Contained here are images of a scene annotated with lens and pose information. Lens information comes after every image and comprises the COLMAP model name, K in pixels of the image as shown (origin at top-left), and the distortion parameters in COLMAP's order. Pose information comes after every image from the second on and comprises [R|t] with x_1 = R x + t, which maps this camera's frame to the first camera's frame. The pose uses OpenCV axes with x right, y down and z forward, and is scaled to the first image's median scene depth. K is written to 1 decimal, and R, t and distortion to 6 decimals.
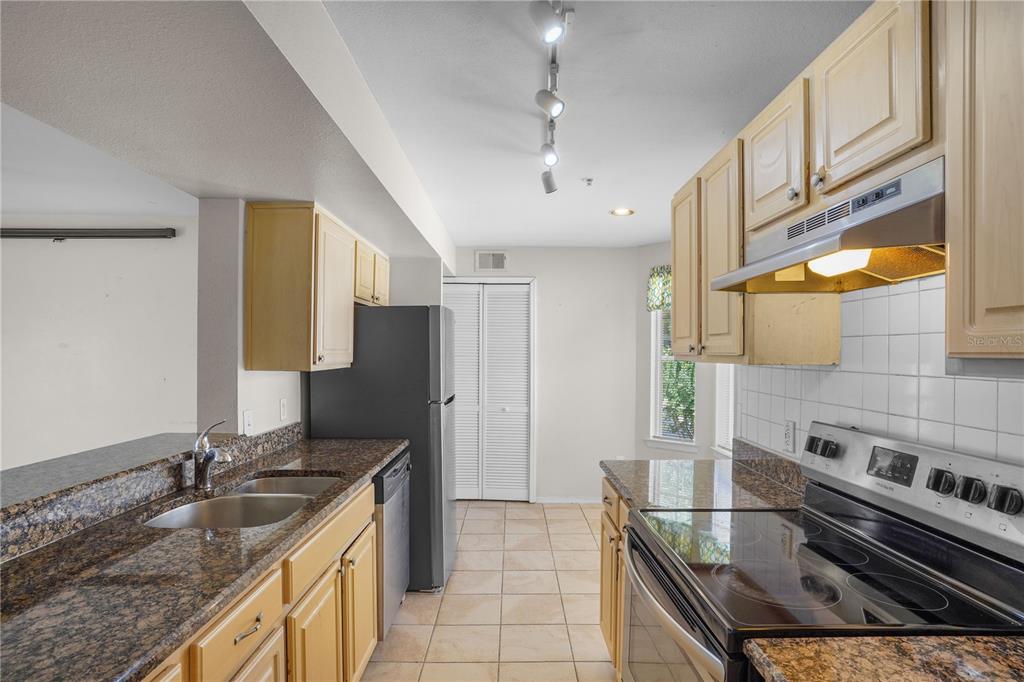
lens RADIAL K [[514.8, 0, 506.5], [0, 514.8, 343.9], [0, 0, 1]] dist [-0.050657, 0.000761]
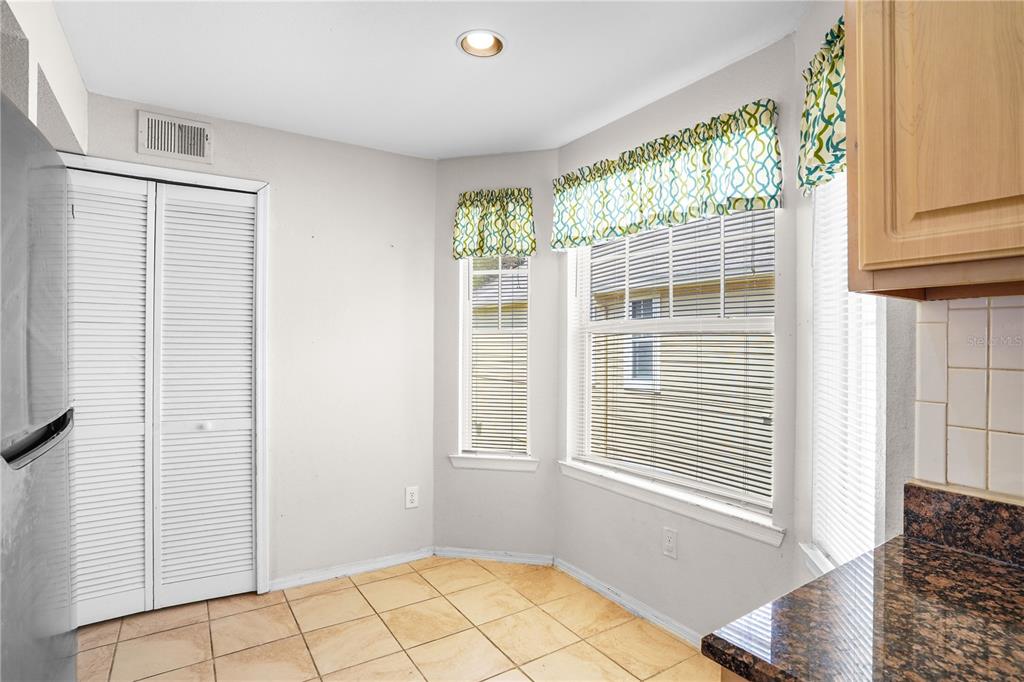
lens RADIAL K [[532.9, 0, 512.0], [0, 532.9, 341.0], [0, 0, 1]] dist [-0.079568, 0.048049]
pose [[0.842586, 0.002795, 0.538555, -0.025063], [-0.012141, 0.999831, 0.013806, 0.030117], [-0.538425, -0.018171, 0.842477, 0.394491]]
